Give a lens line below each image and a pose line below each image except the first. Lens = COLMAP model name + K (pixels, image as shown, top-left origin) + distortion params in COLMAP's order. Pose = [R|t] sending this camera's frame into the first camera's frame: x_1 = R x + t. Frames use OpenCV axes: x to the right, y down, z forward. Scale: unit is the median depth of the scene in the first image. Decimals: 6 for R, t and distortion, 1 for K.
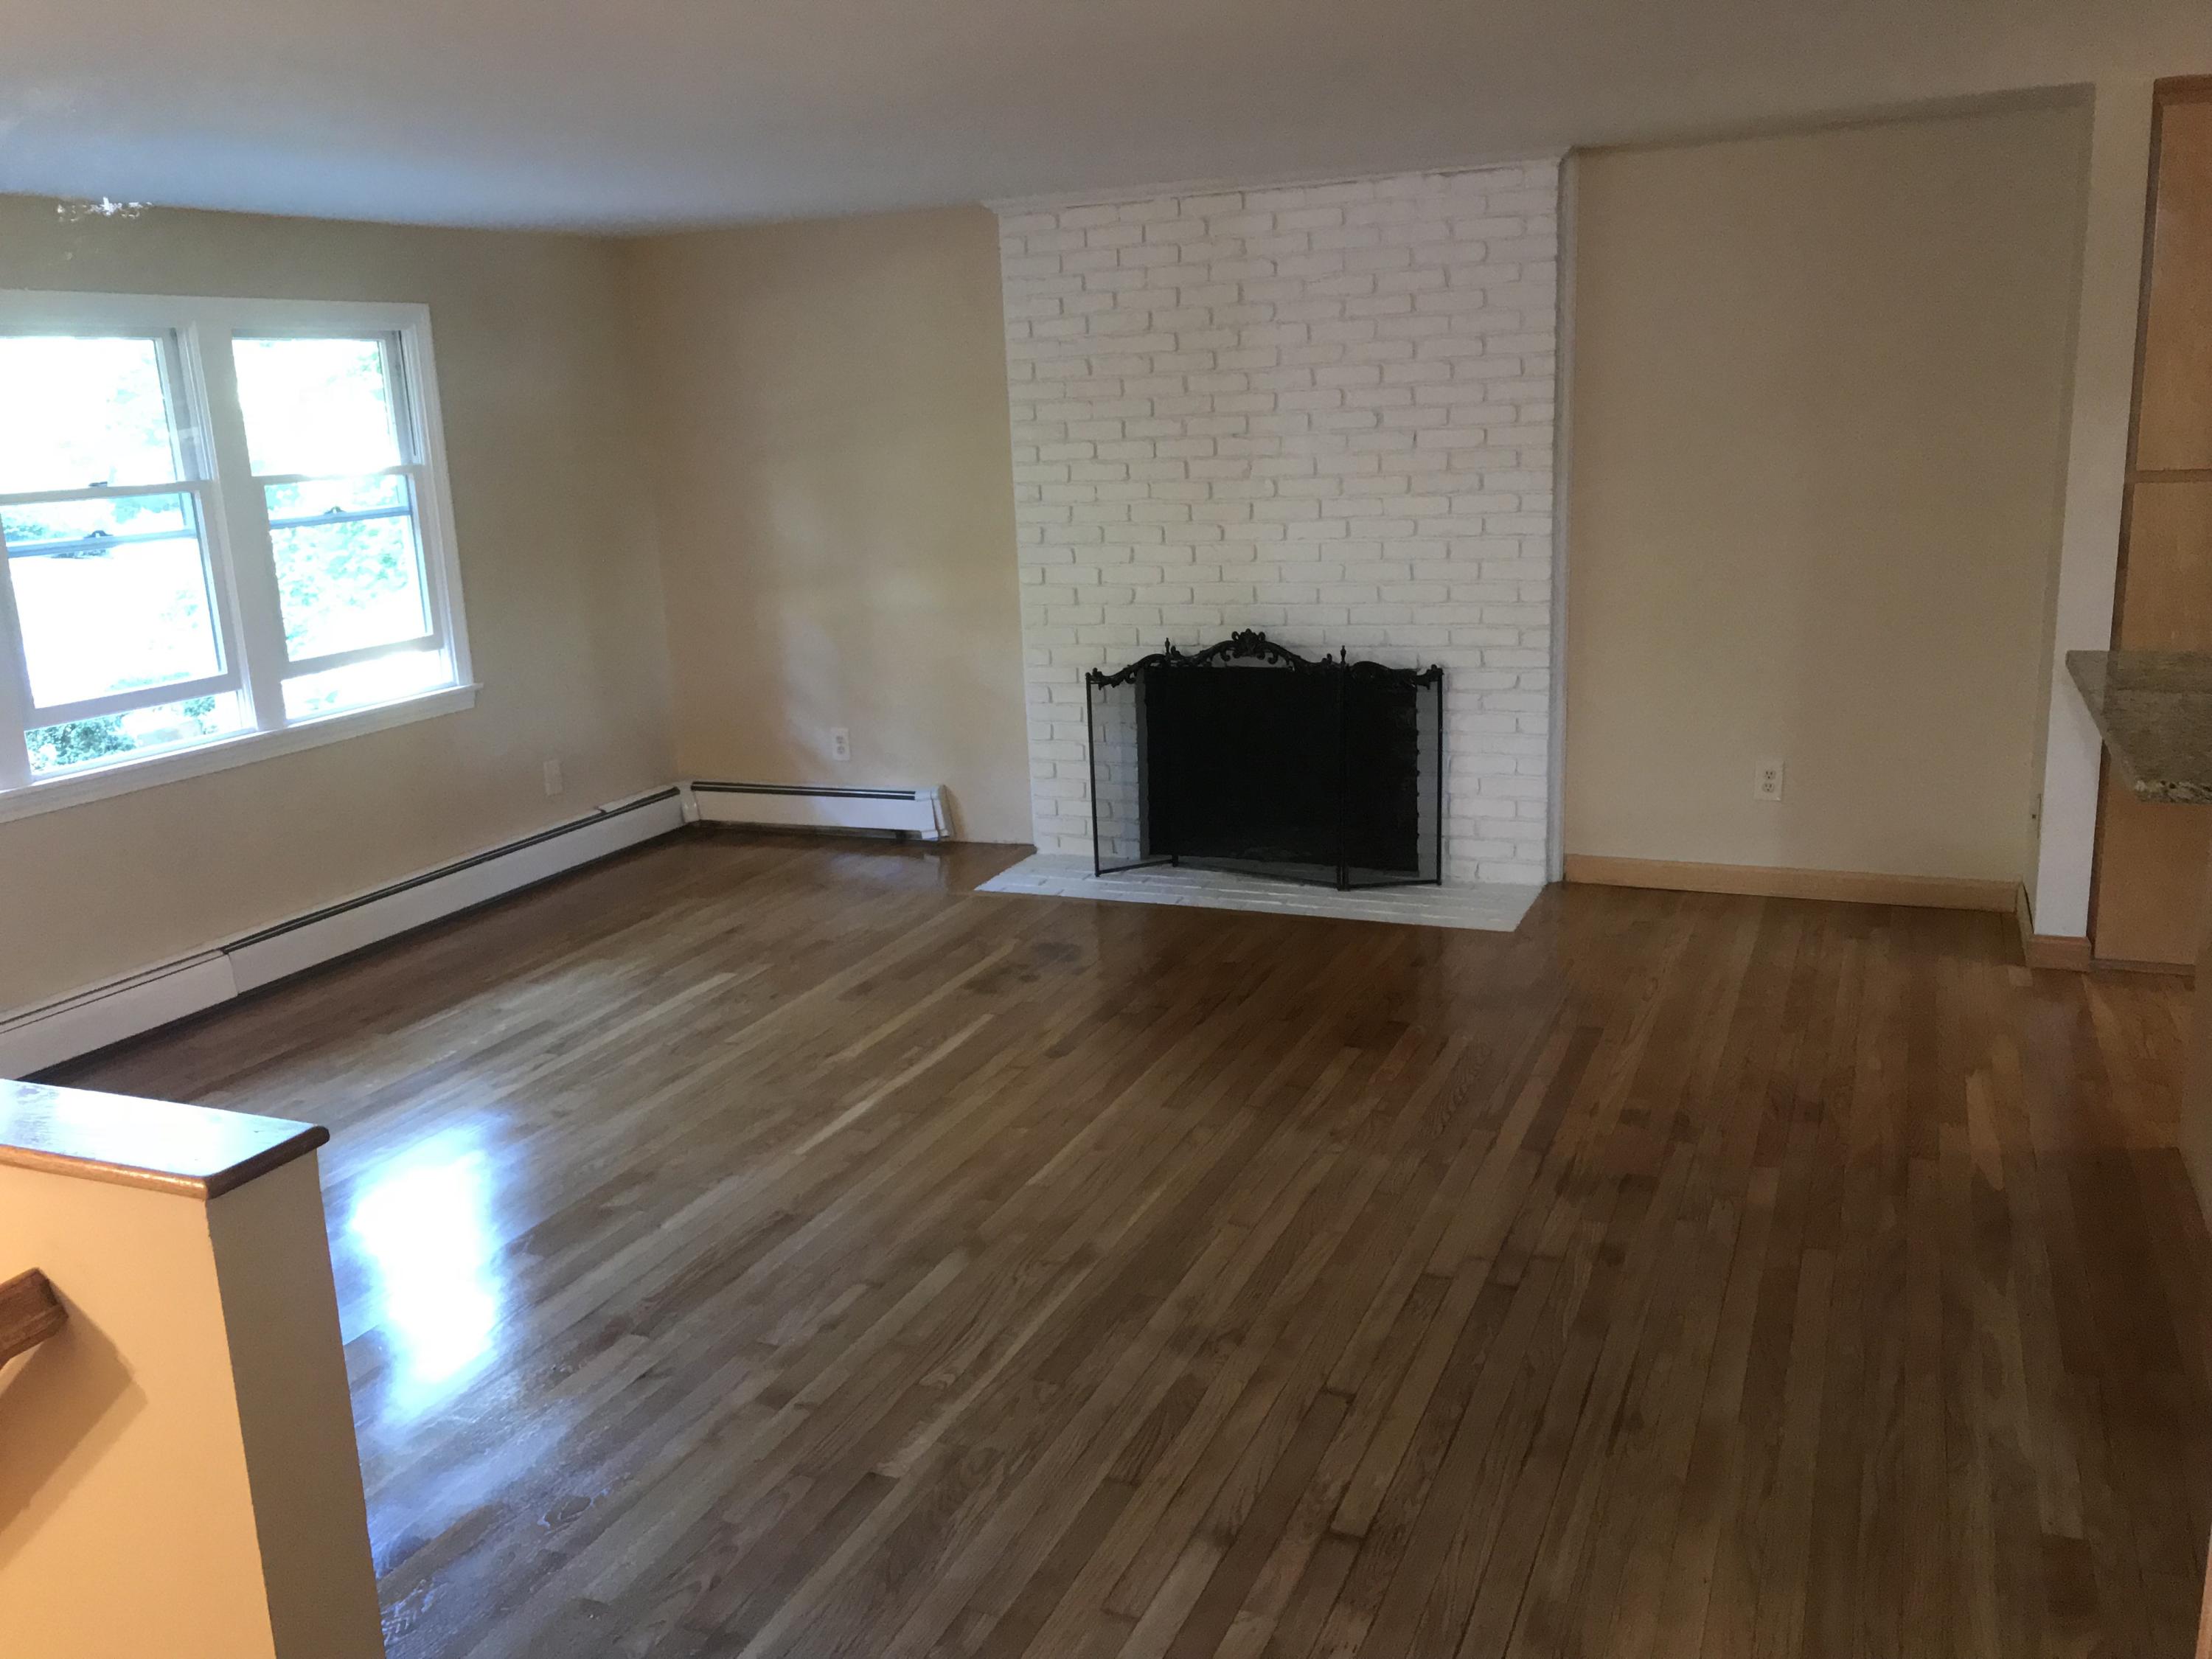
lens RADIAL K [[1848.0, 0, 1087.0], [0, 1848.0, 831.8], [0, 0, 1]] dist [0.030983, -0.021816]
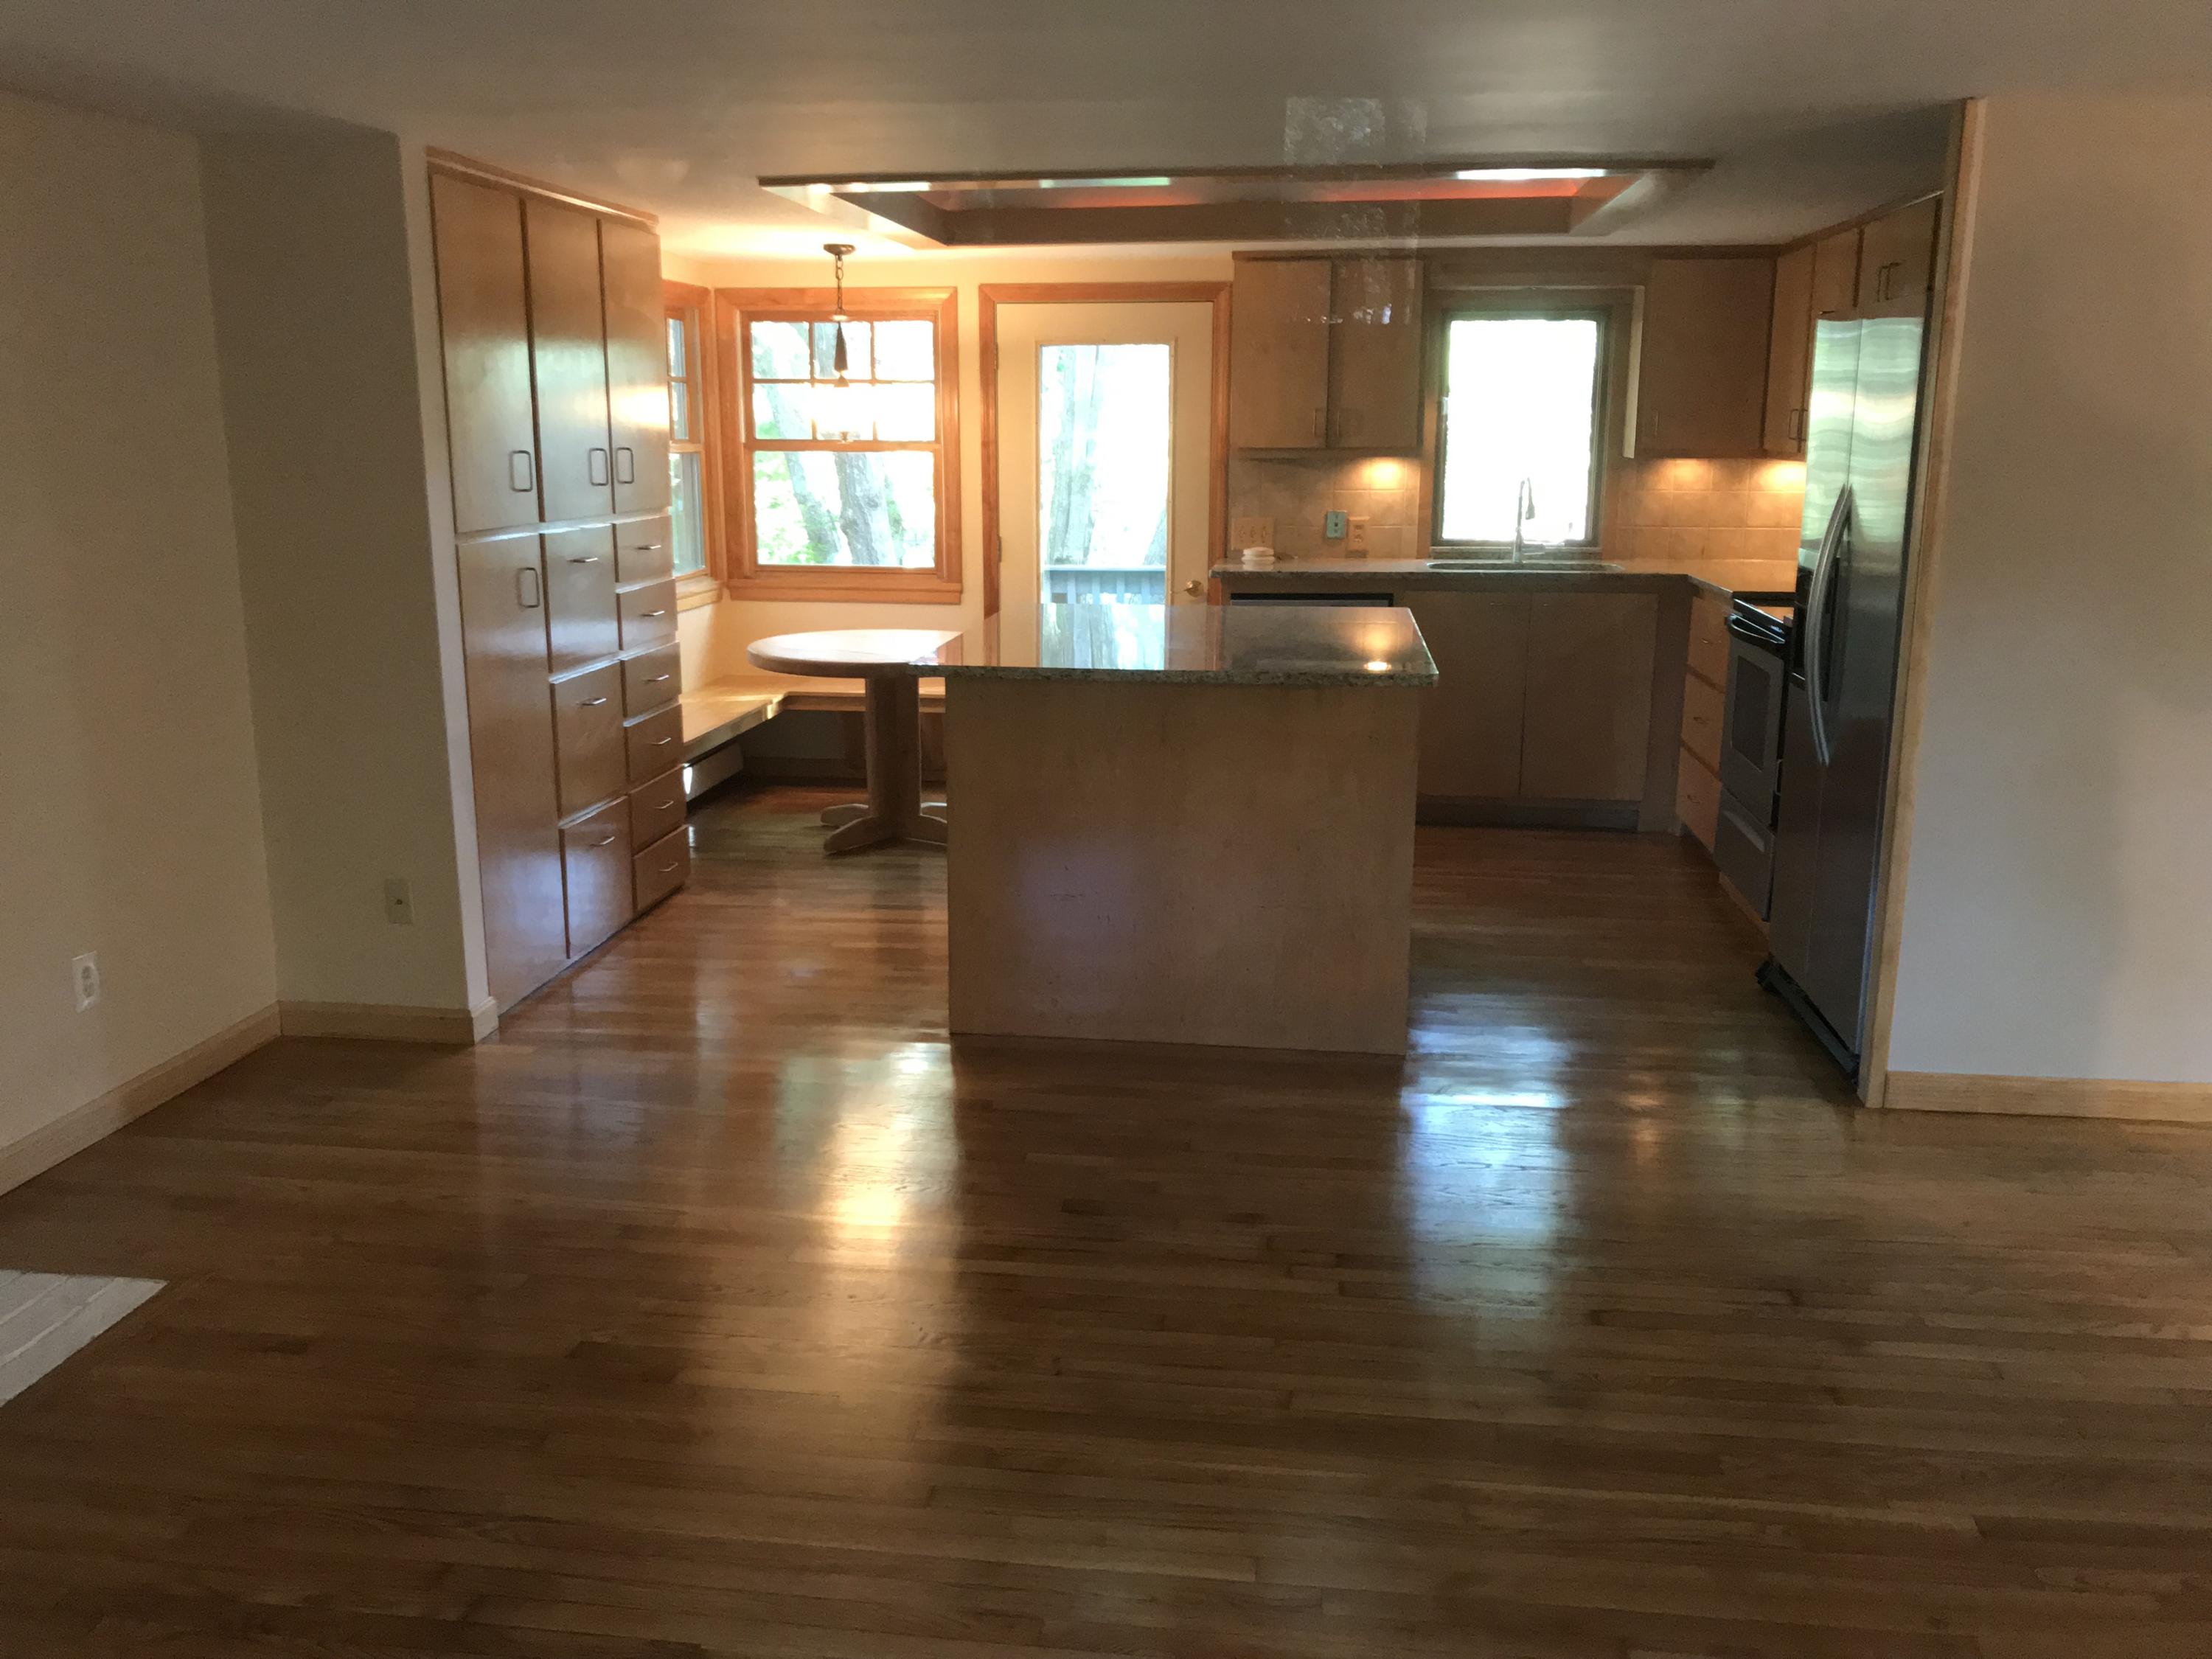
lens RADIAL K [[1848.0, 0, 1087.0], [0, 1848.0, 831.8], [0, 0, 1]] dist [0.030983, -0.021816]
pose [[-0.289254, -0.162605, 0.943341, -0.667004], [0.232037, 0.944167, 0.233896, -0.256621], [-0.928704, 0.286545, -0.235374, 1.258626]]
